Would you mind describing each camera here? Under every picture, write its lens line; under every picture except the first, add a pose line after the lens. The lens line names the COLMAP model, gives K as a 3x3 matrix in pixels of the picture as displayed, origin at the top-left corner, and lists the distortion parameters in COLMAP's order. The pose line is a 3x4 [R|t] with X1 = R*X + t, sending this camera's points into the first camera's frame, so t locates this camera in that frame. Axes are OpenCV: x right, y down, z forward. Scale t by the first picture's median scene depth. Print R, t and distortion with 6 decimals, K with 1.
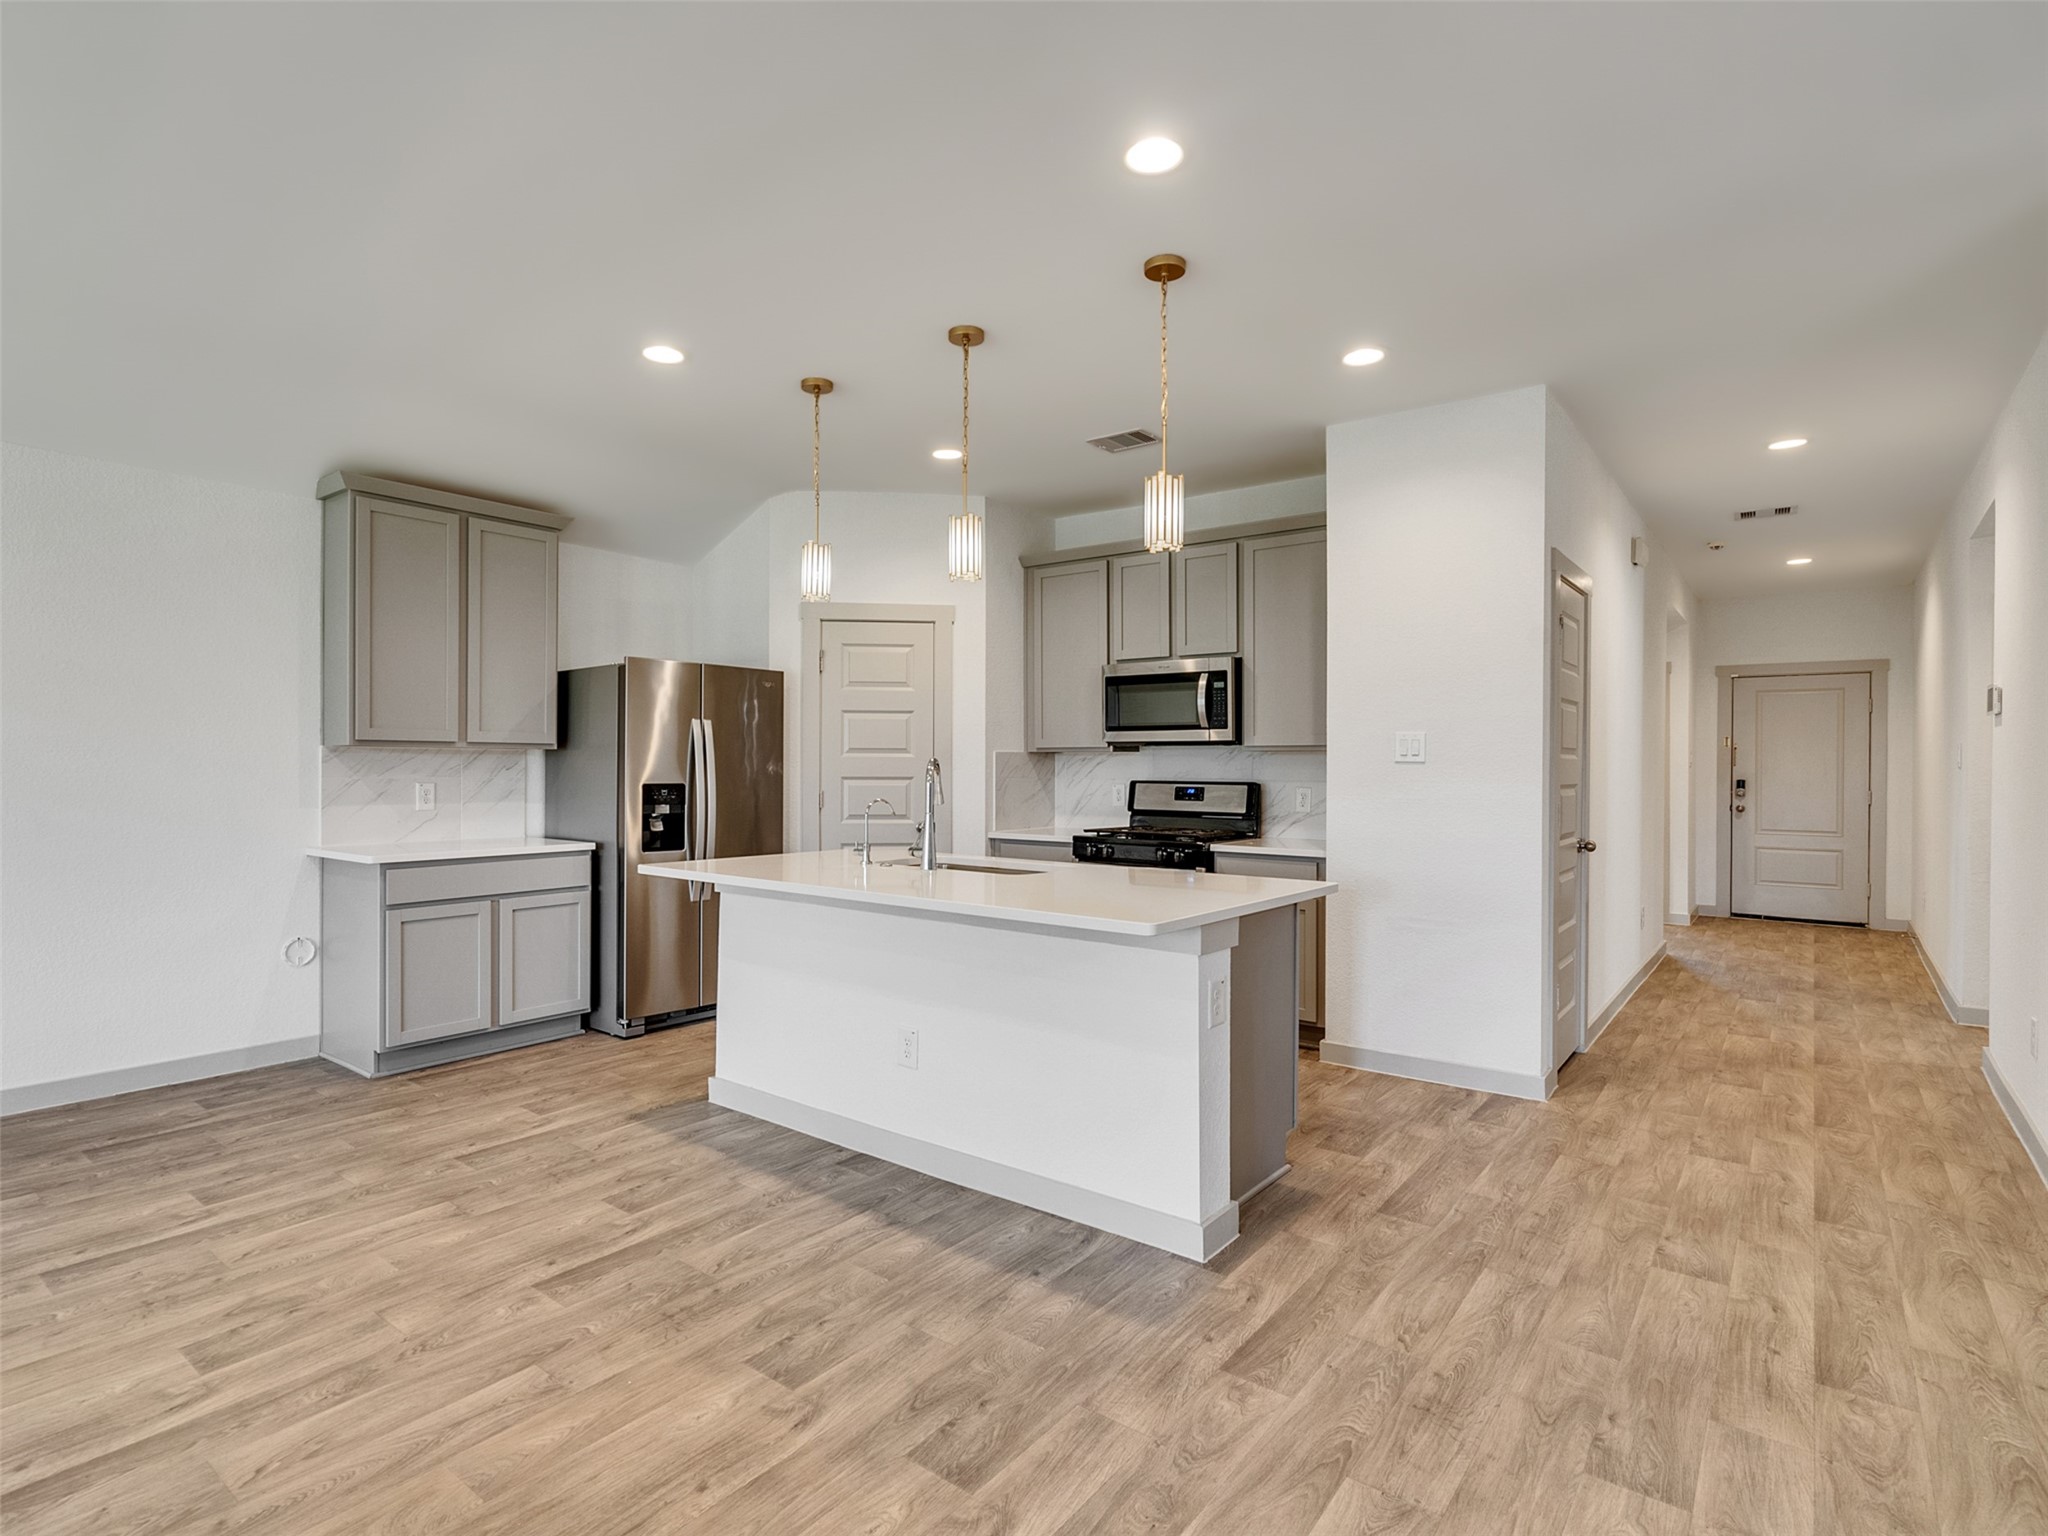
lens RADIAL K [[1046.9, 0, 1009.4], [0, 1046.9, 767.2], [0, 0, 1]] dist [-0.003238, 0.003613]
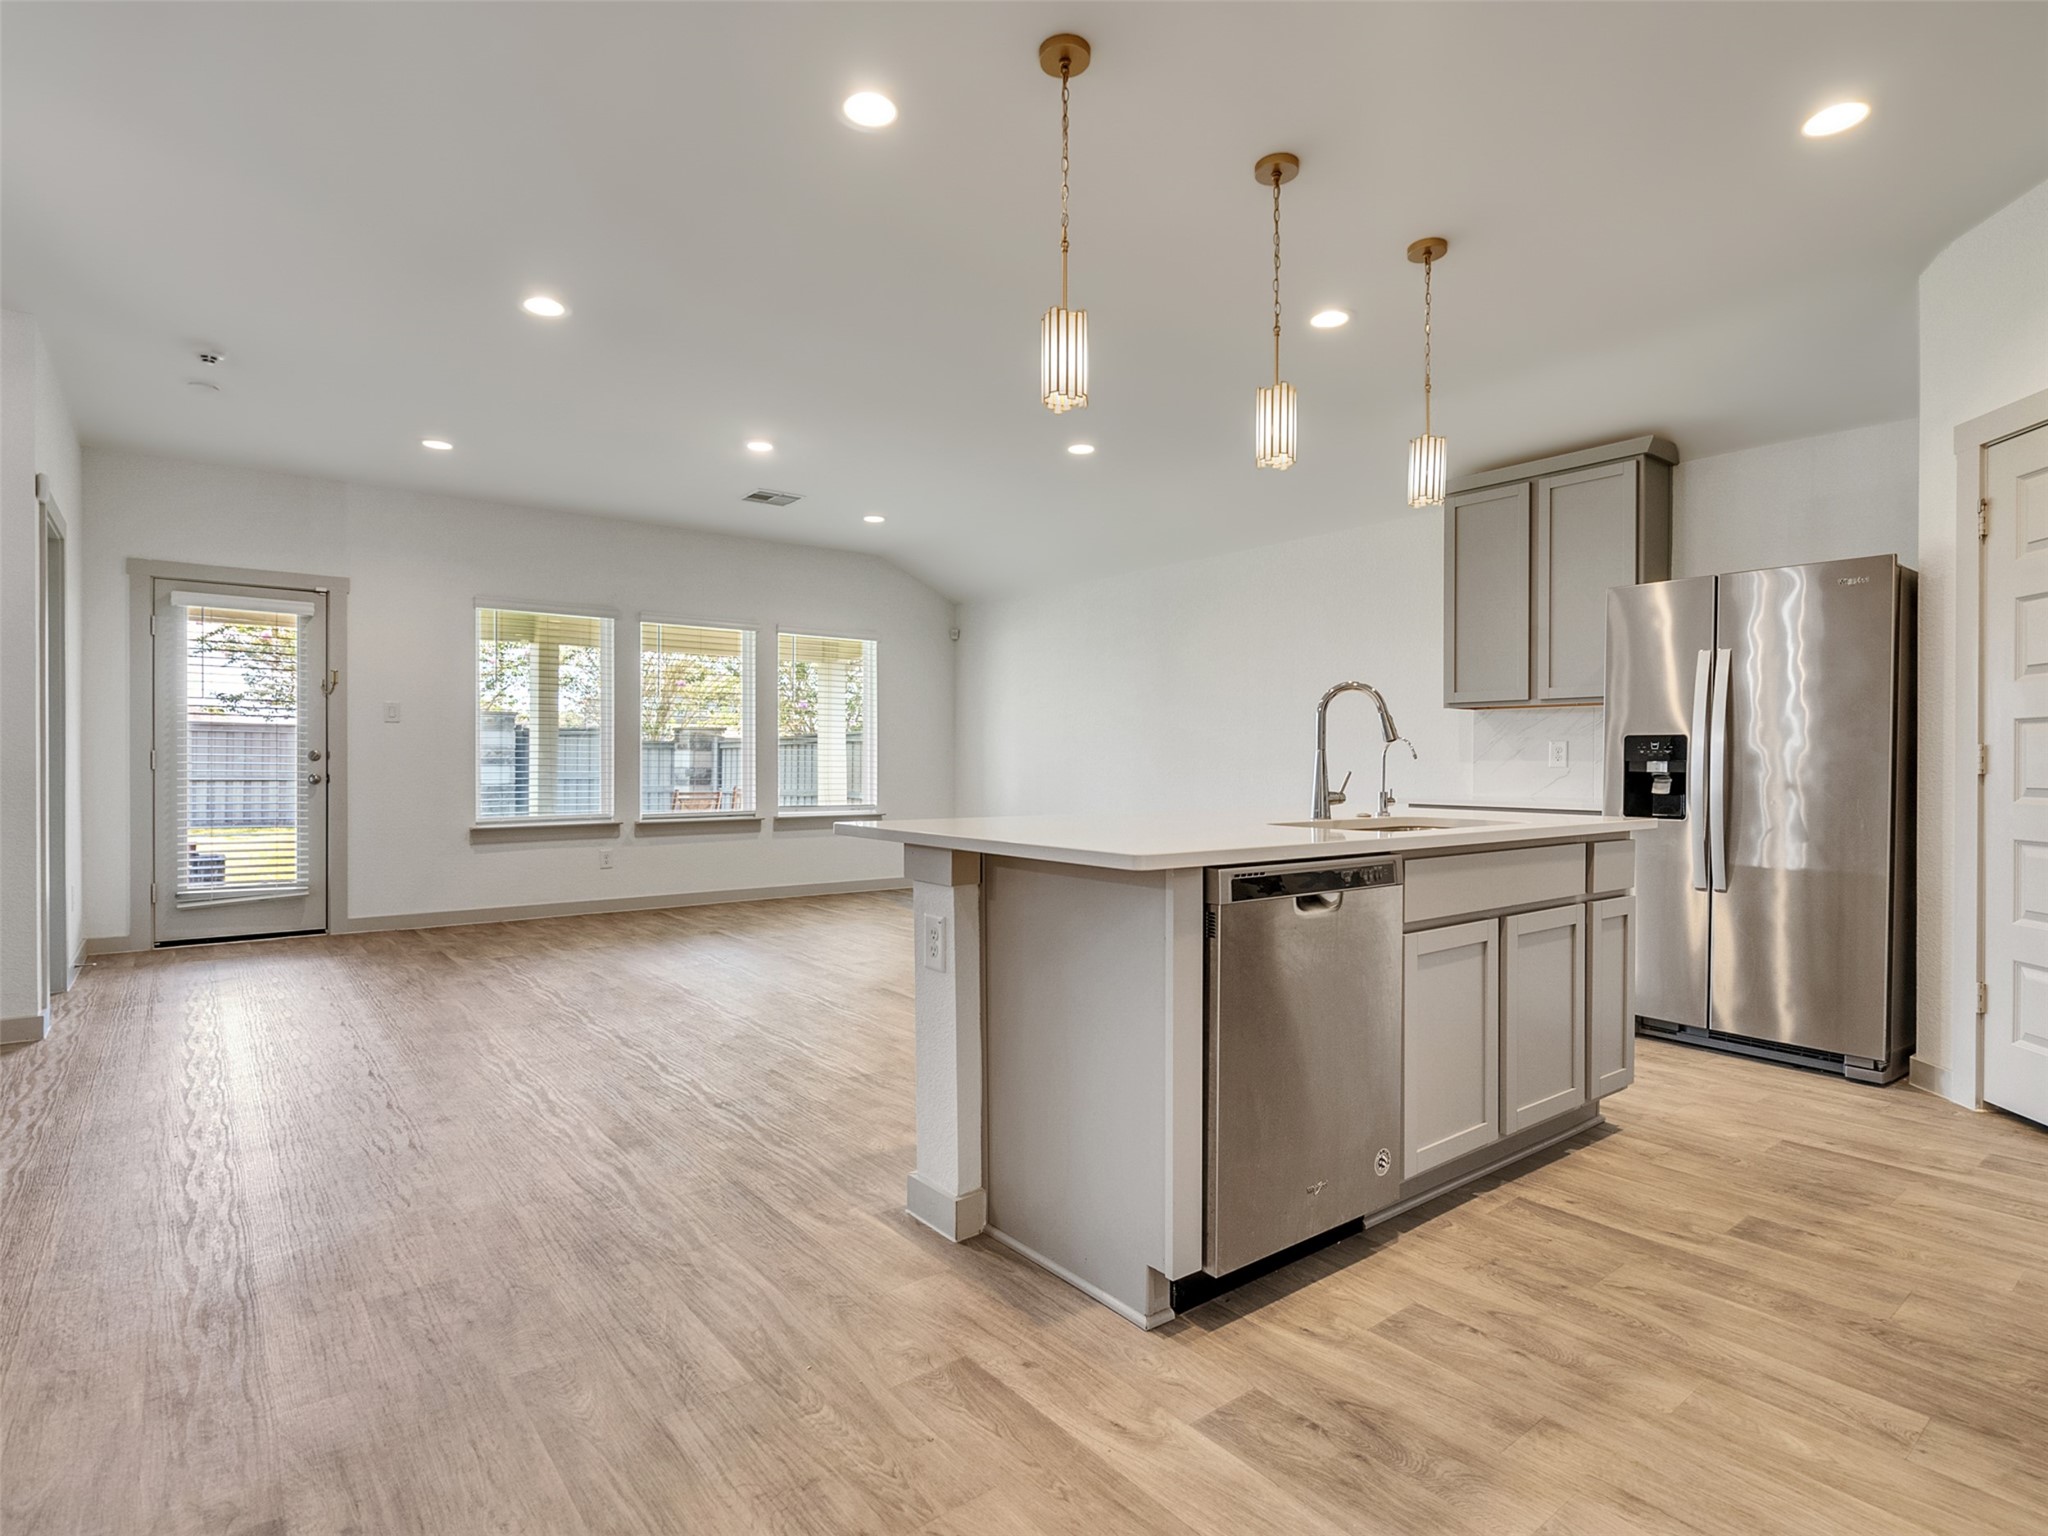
lens RADIAL K [[1045.9, 0, 1006.4], [0, 1045.9, 769.4], [0, 0, 1]] dist [-0.004414, 0.001538]
pose [[-0.247404, 0.000537, -0.968912, 0.572614], [-0.005886, 0.999981, 0.002057, 0.043156], [0.968895, 0.006212, -0.247396, 0.708027]]
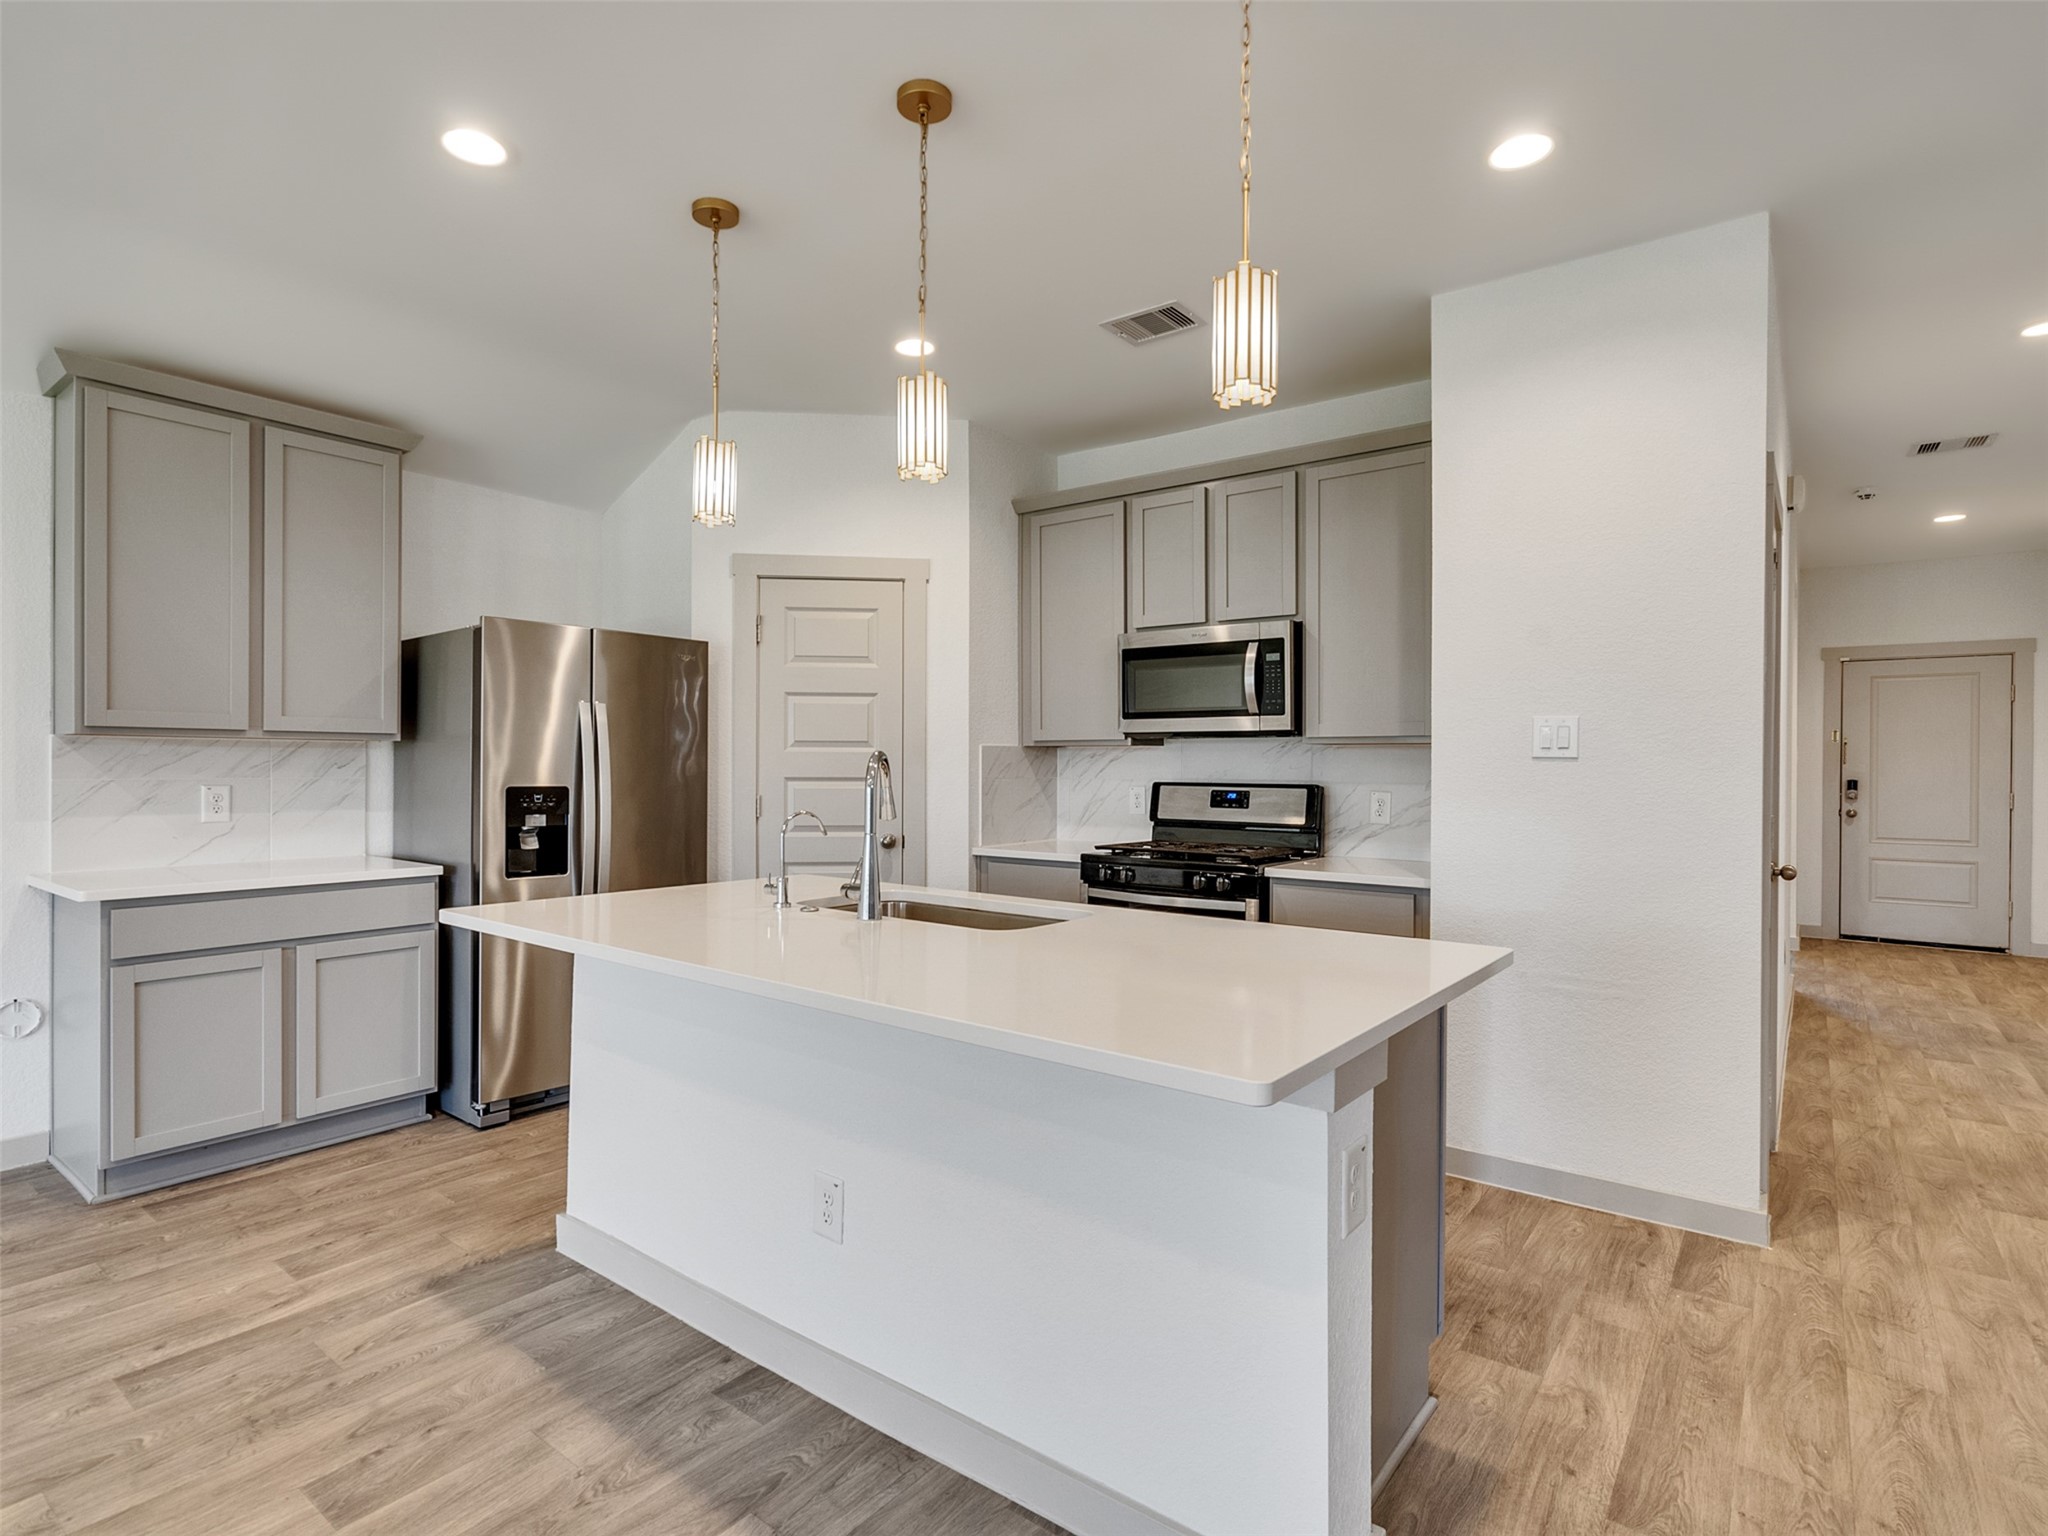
lens RADIAL K [[1046.9, 0, 1009.4], [0, 1046.9, 767.2], [0, 0, 1]] dist [-0.003238, 0.003613]
pose [[1.000000, 0.000349, 0.000619, 0.008036], [-0.000350, 0.999999, 0.001568, 0.000466], [-0.000618, -0.001568, 0.999999, 0.247089]]
